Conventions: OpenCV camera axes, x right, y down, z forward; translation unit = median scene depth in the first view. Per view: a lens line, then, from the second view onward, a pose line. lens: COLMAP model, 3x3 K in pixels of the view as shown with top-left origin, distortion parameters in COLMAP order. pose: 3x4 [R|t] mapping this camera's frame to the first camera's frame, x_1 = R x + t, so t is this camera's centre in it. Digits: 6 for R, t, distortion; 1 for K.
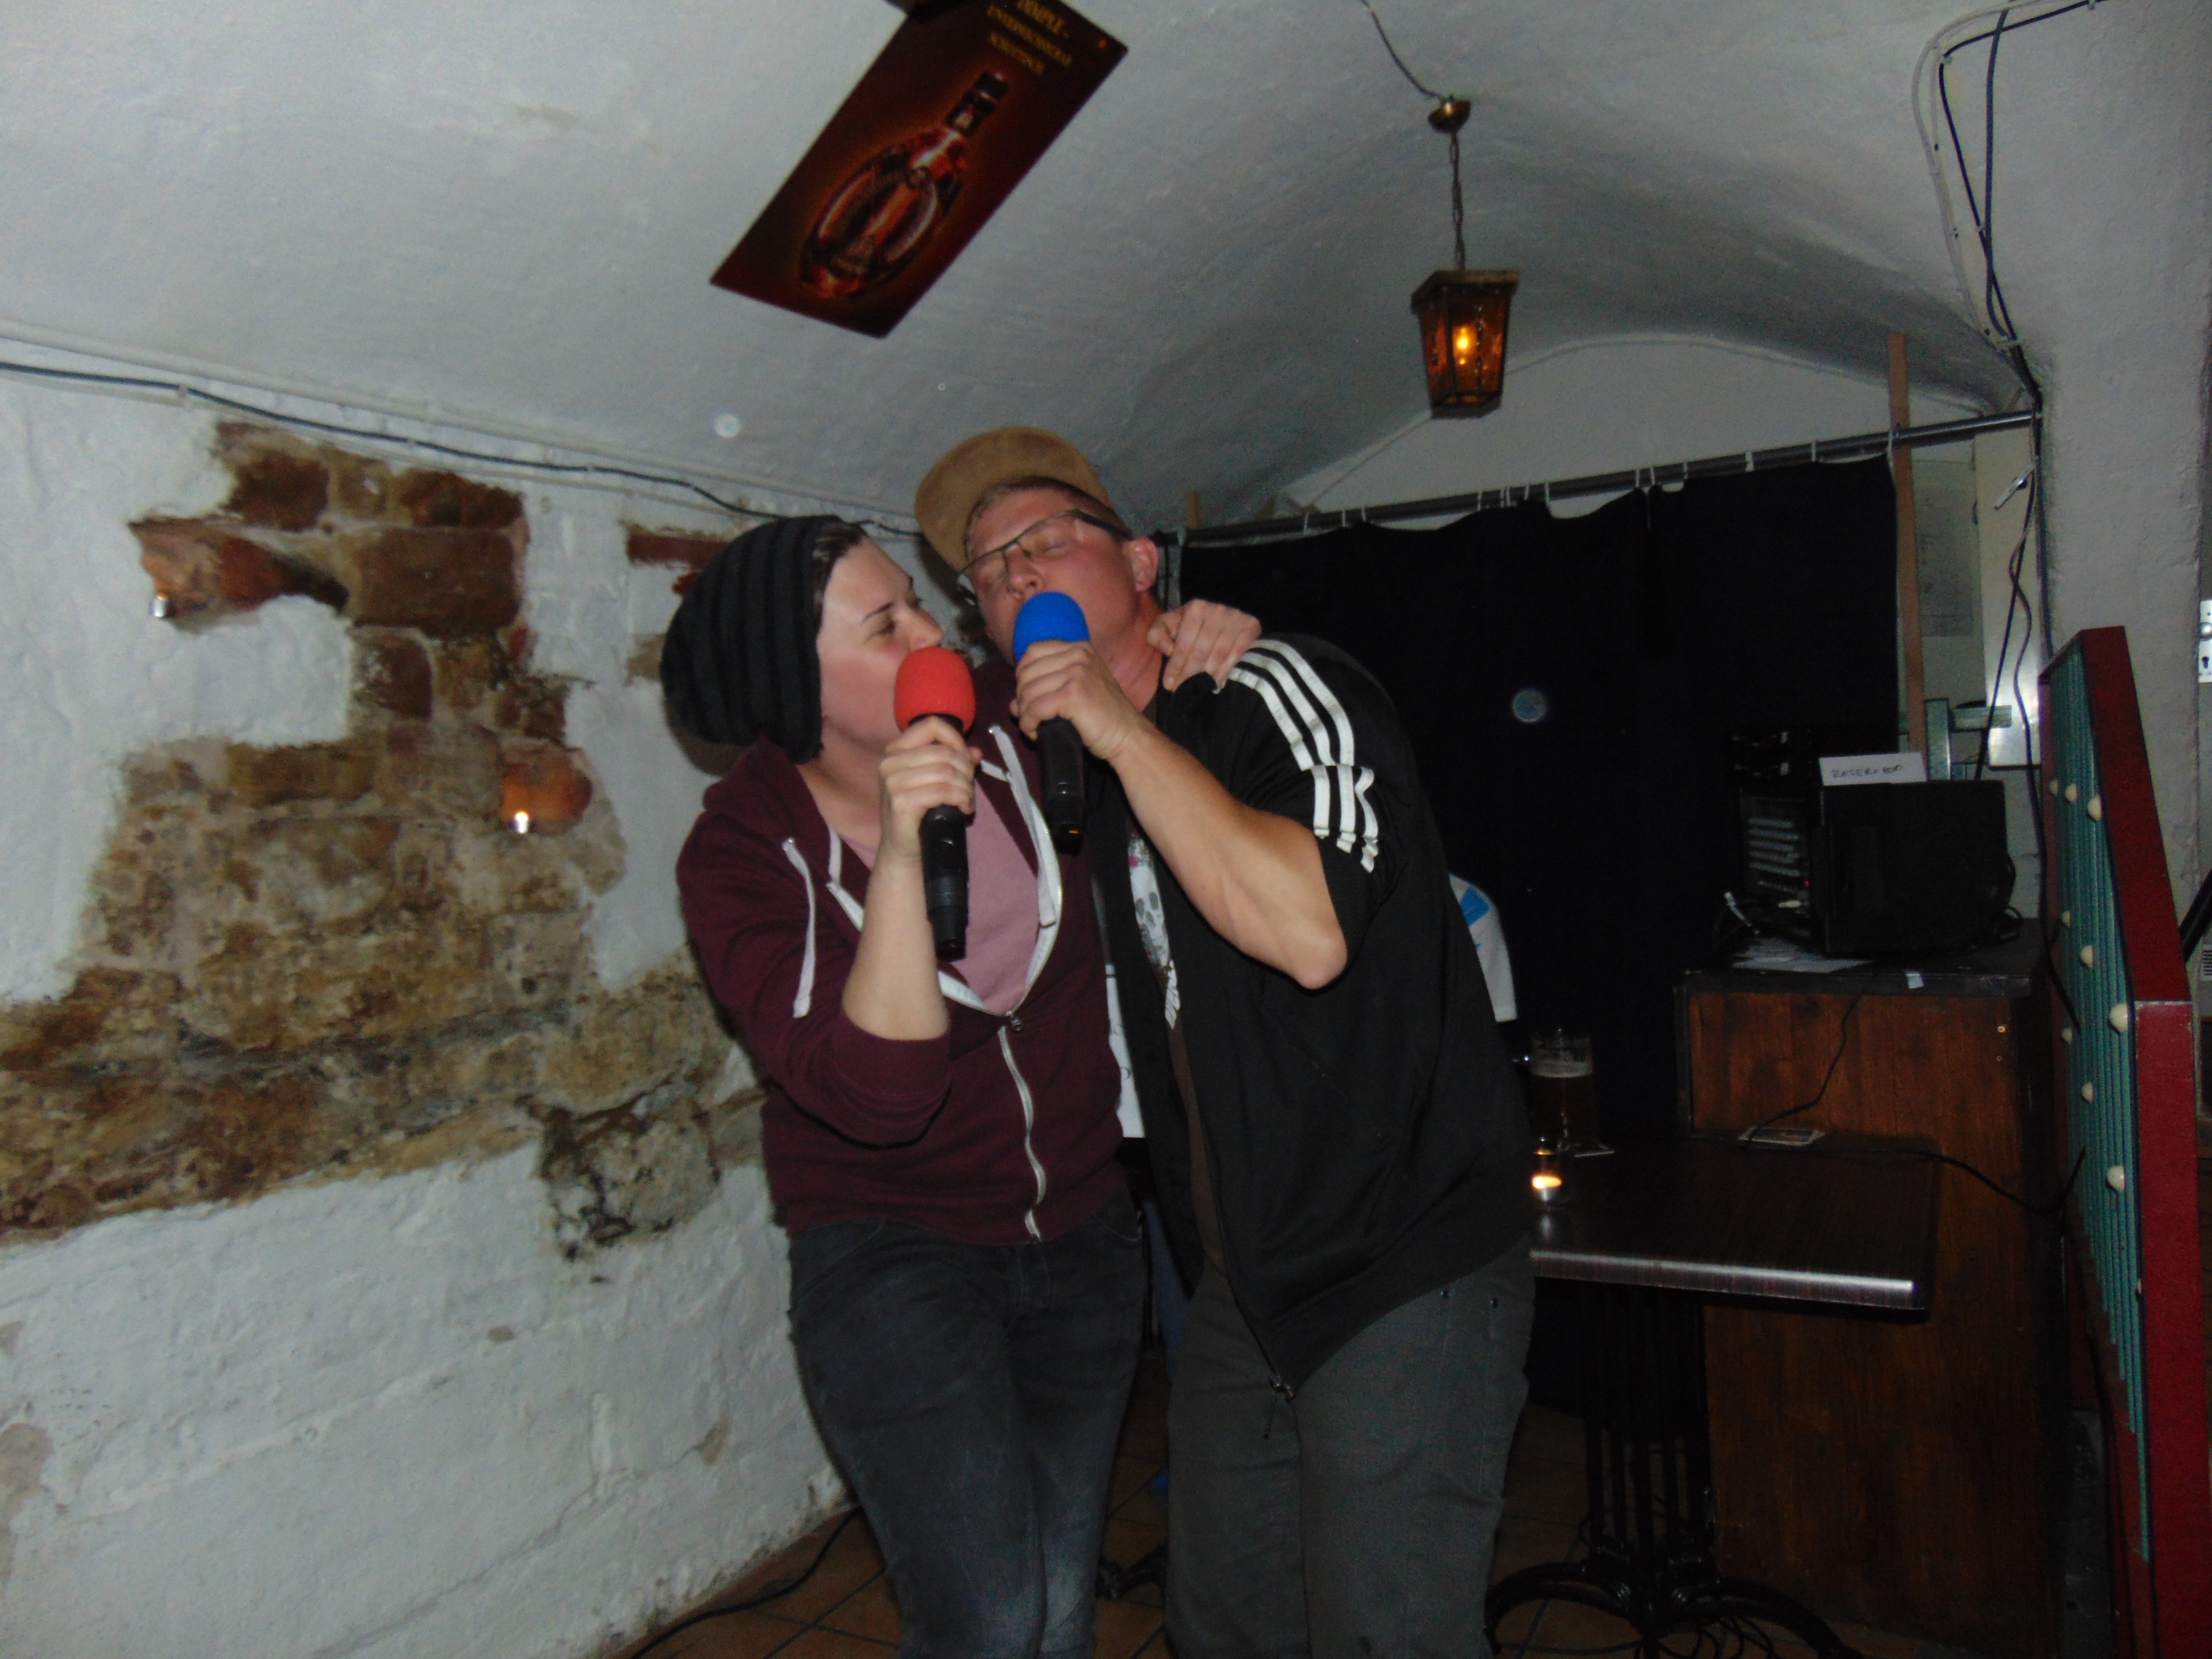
lens RADIAL K [[1656.8, 0, 1099.5], [0, 1656.8, 826.5], [0, 0, 1]] dist [-0.031370, 0.069972]
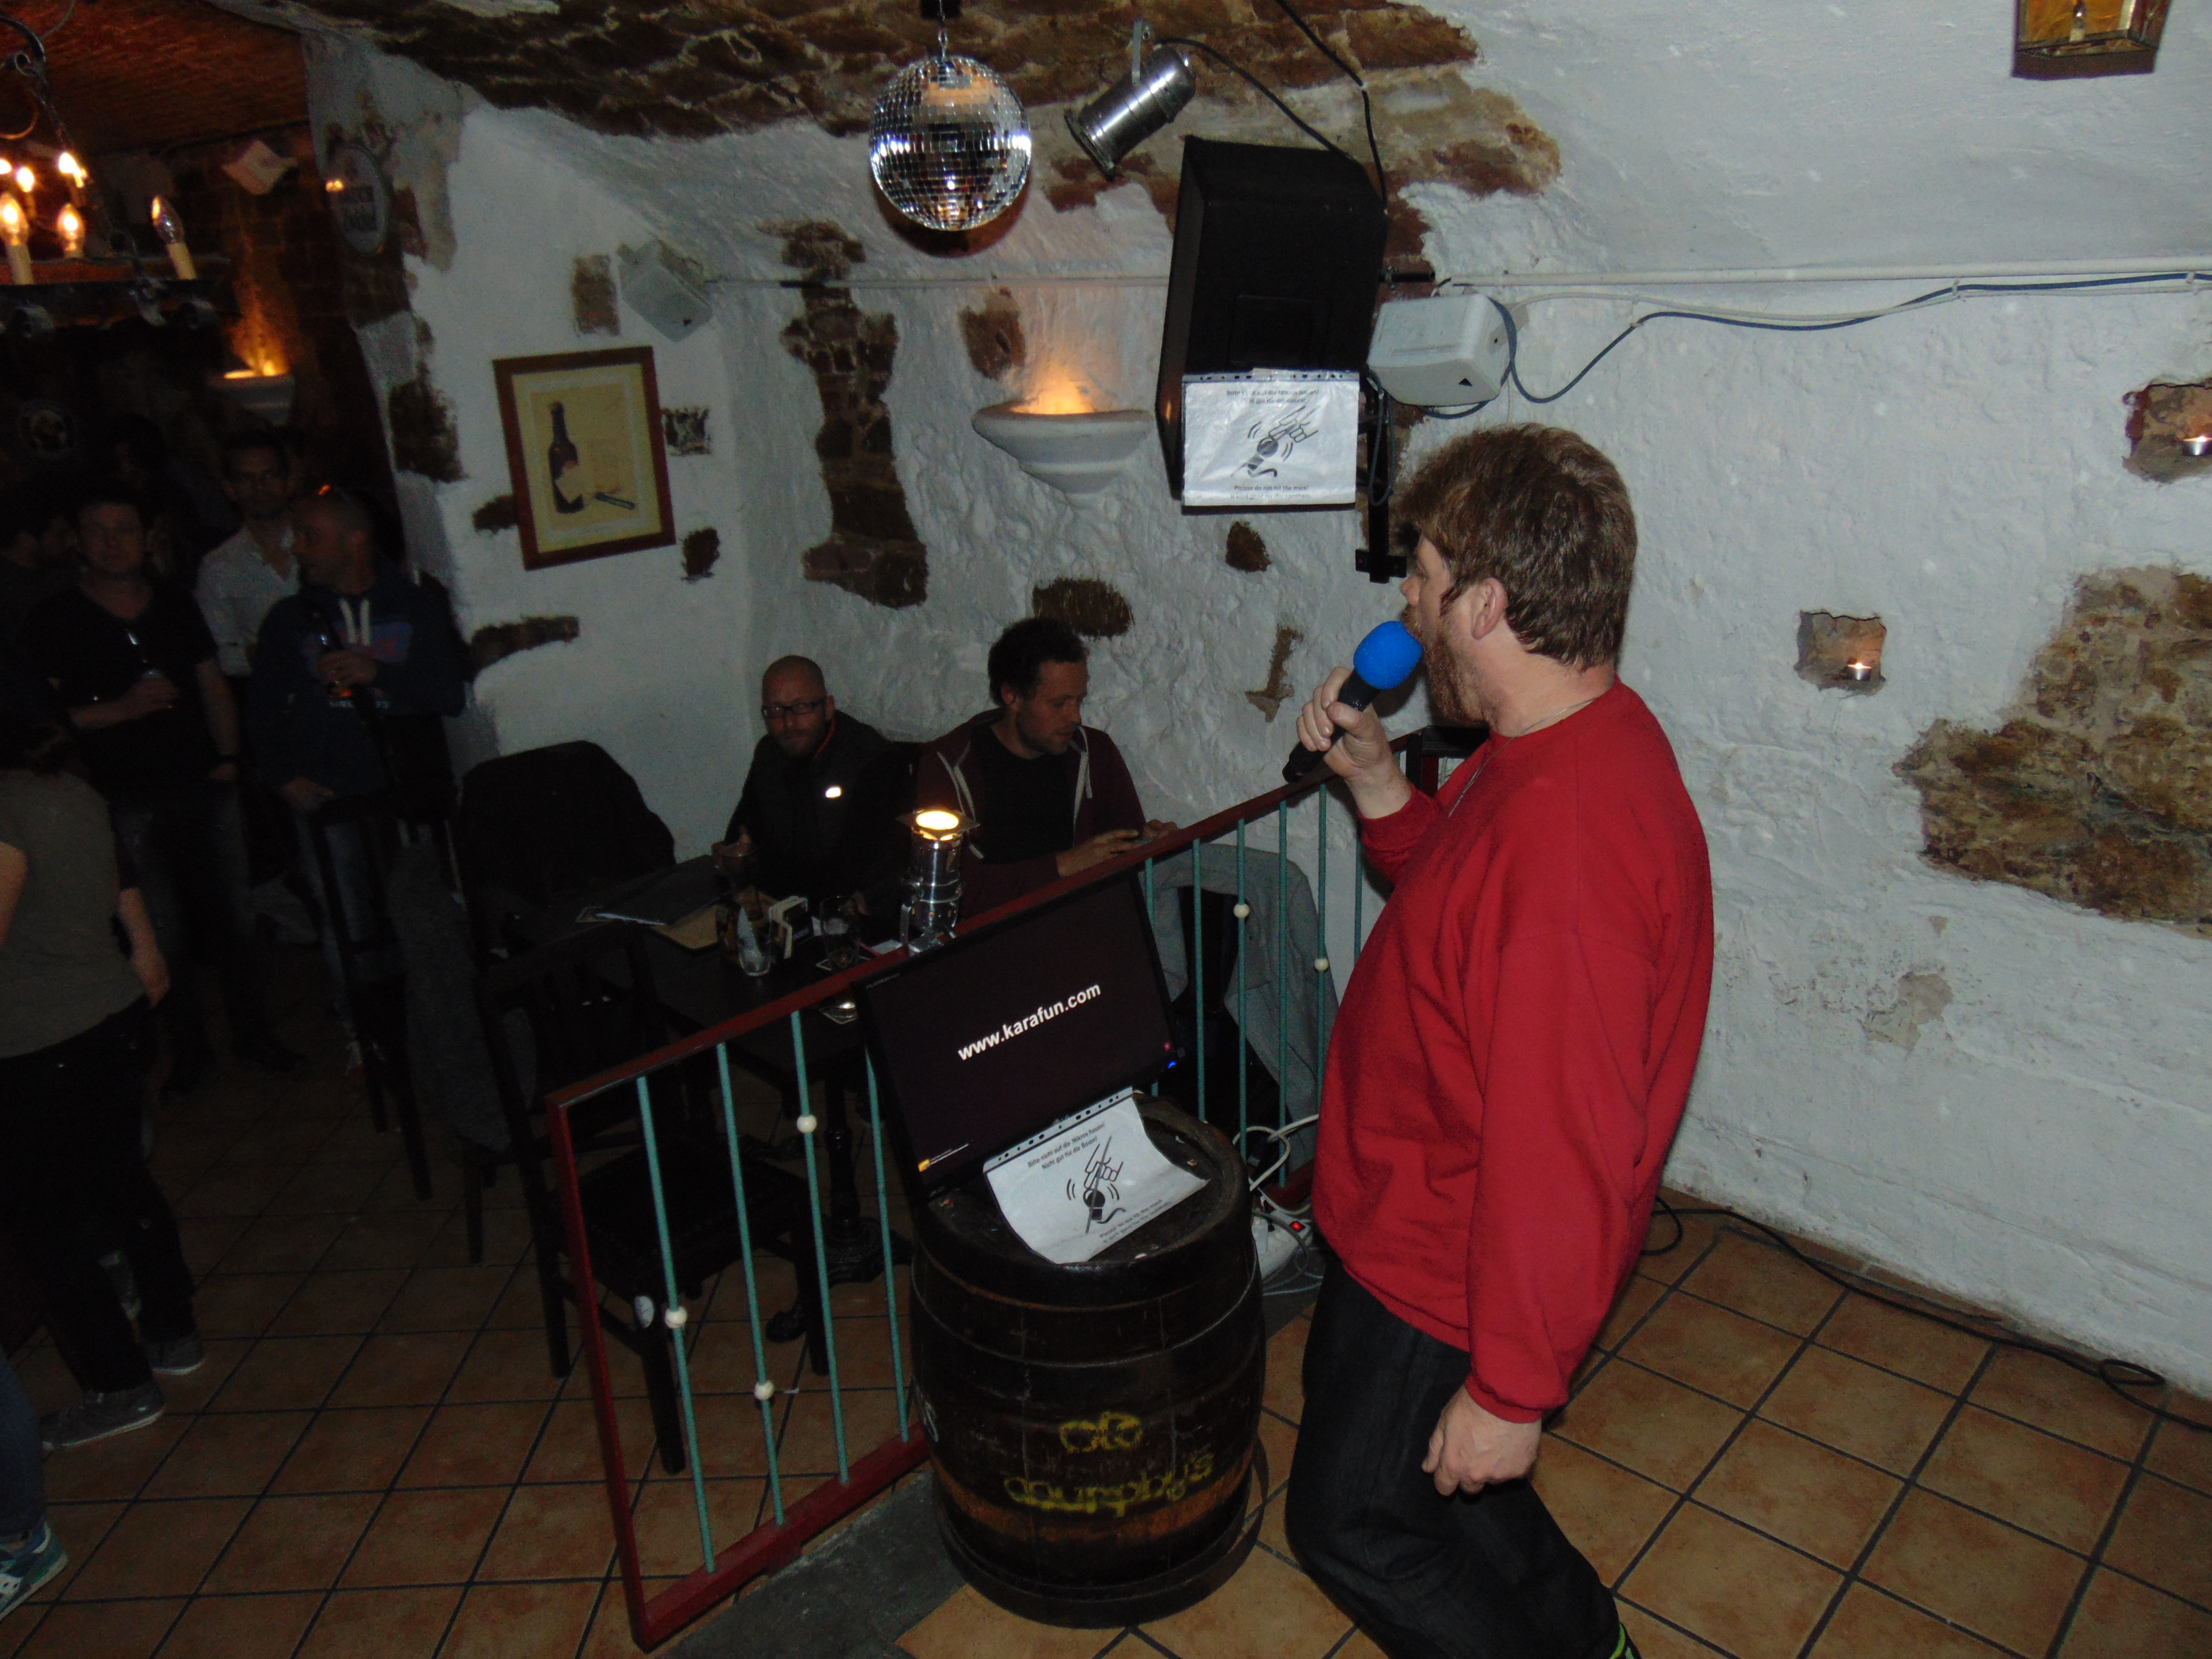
lens RADIAL K [[1656.8, 0, 1106.4], [0, 1656.8, 824.9], [0, 0, 1]] dist [-0.031370, 0.069972]
pose [[-0.246836, 0.385238, -0.889193, 0.730524], [0.046849, 0.921257, 0.386124, -0.343920], [0.967924, 0.053652, -0.245447, 0.484257]]
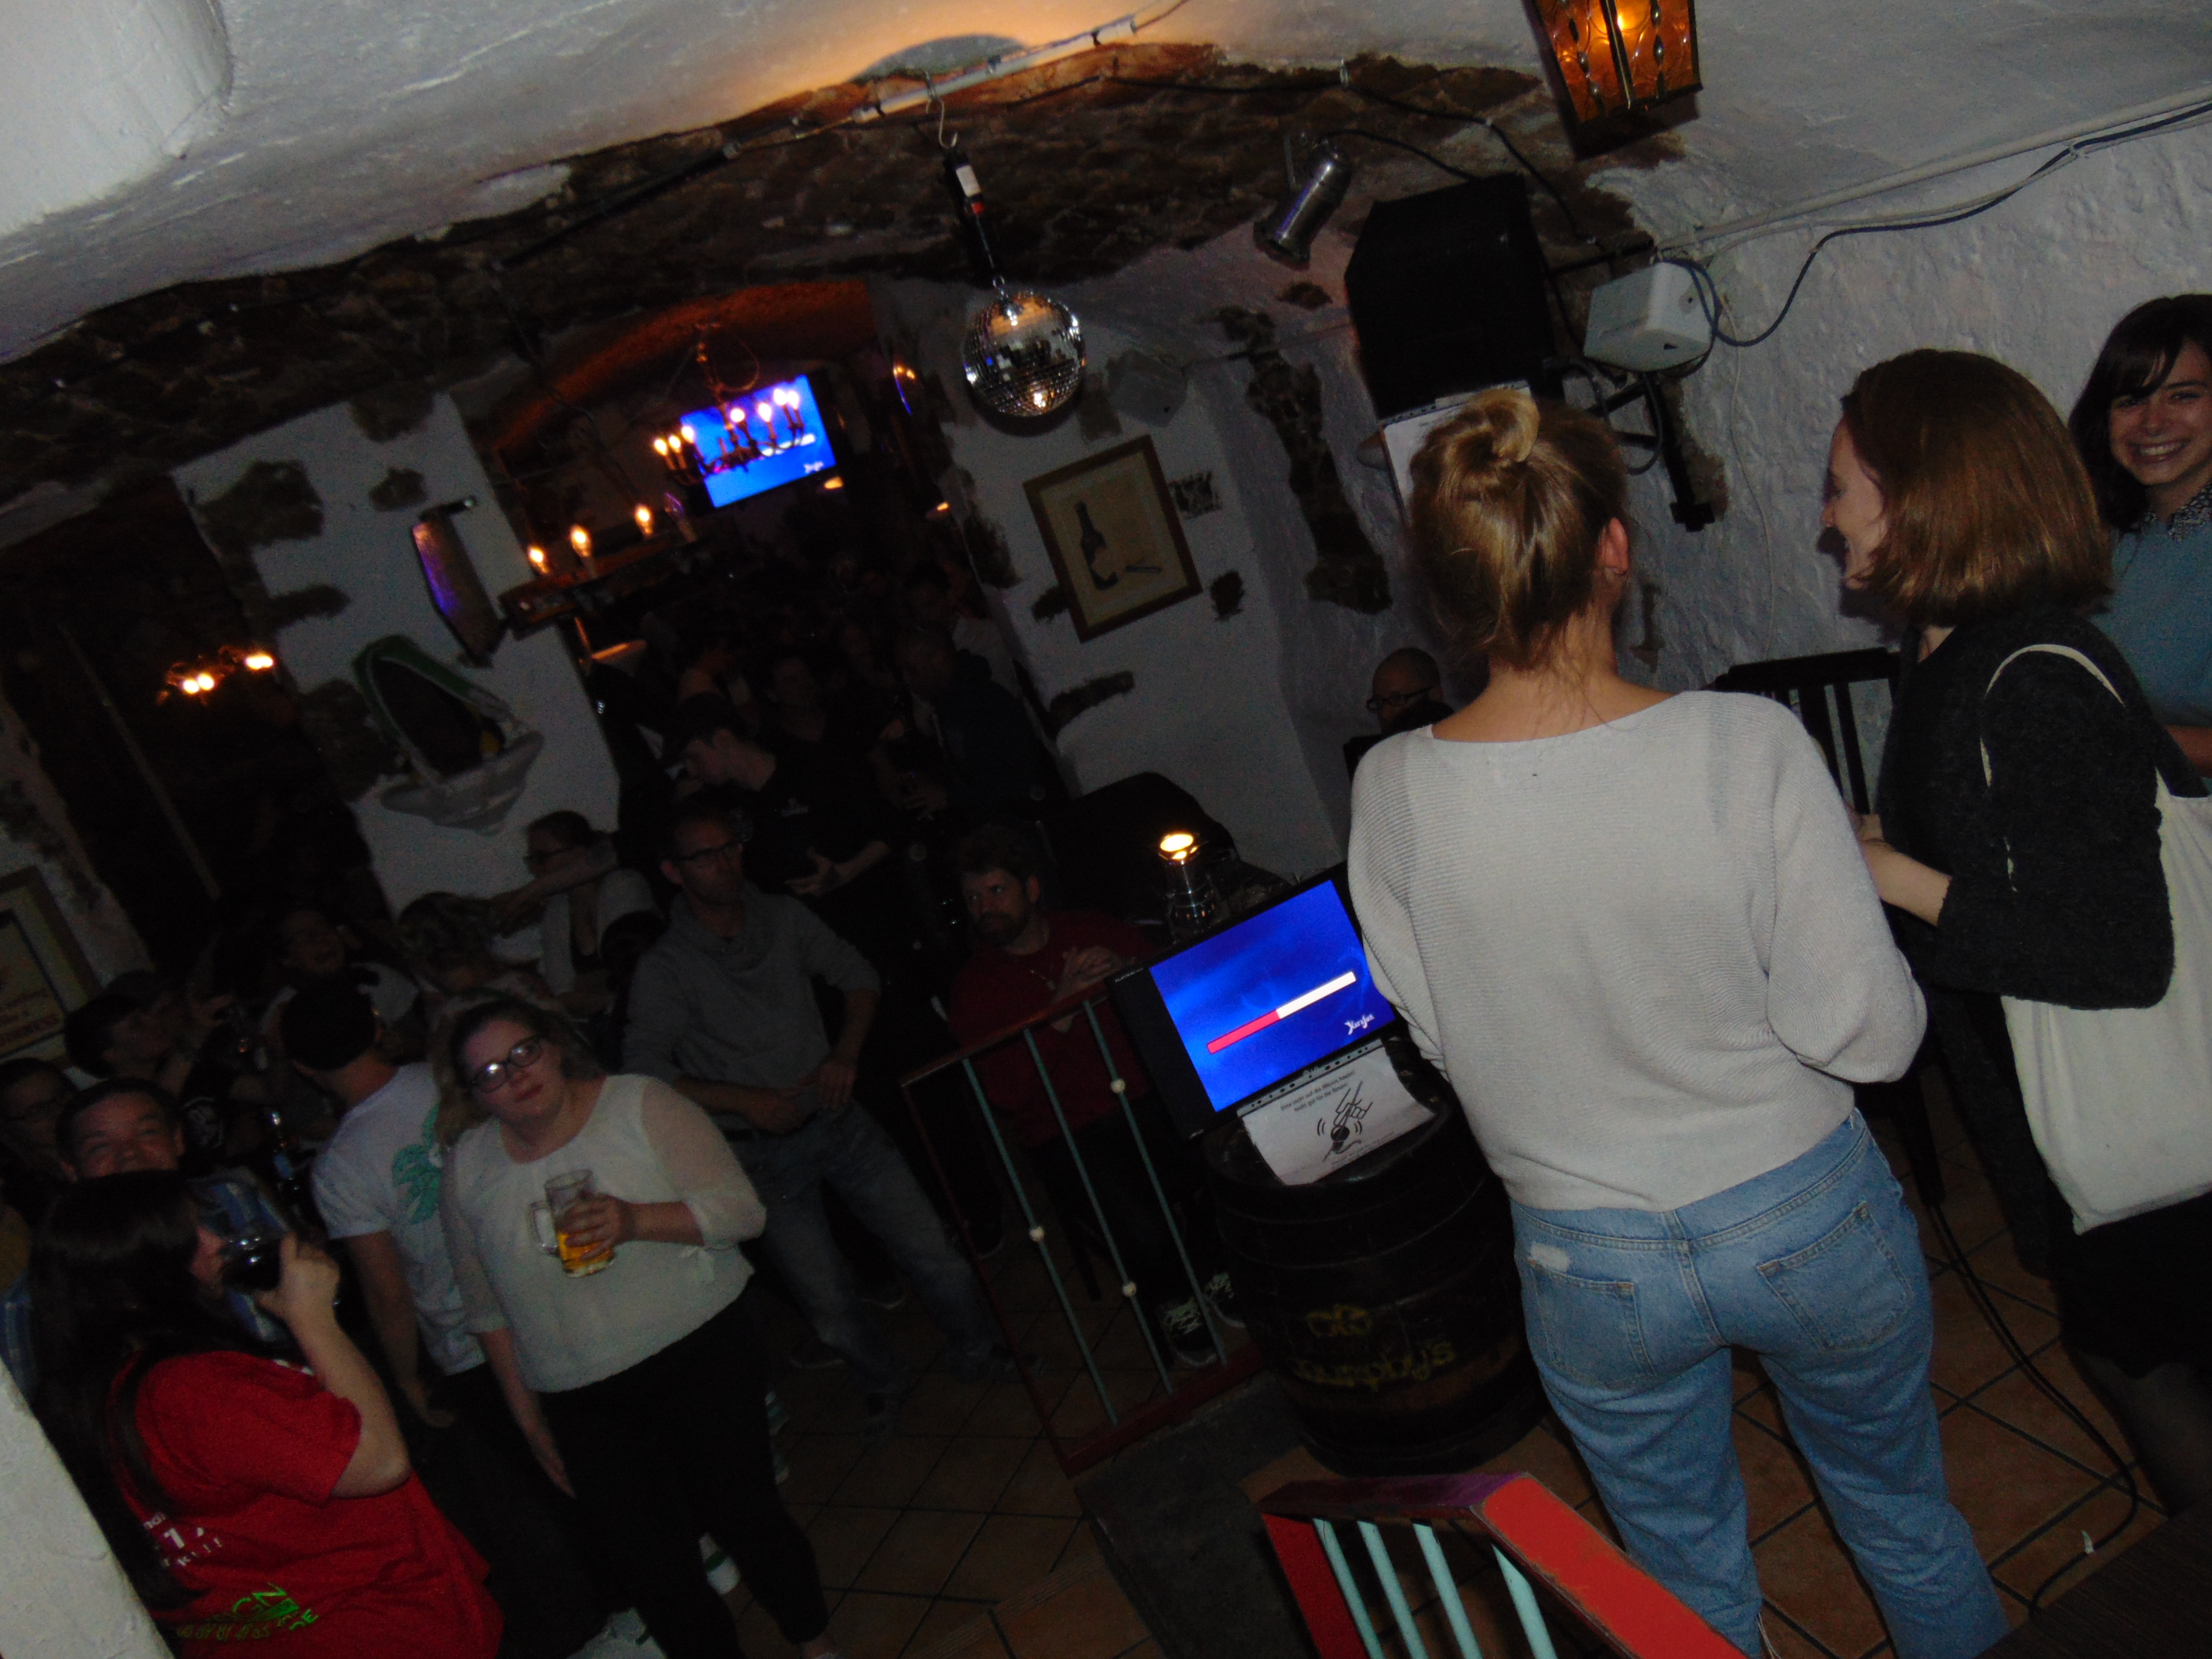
lens RADIAL K [[1656.8, 0, 1108.4], [0, 1656.8, 826.0], [0, 0, 1]] dist [-0.031370, 0.069972]
pose [[-0.587533, 0.470473, -0.658377, 0.724504], [0.362017, 0.880474, 0.306119, -0.386533], [0.723705, -0.058489, -0.687627, 1.007794]]
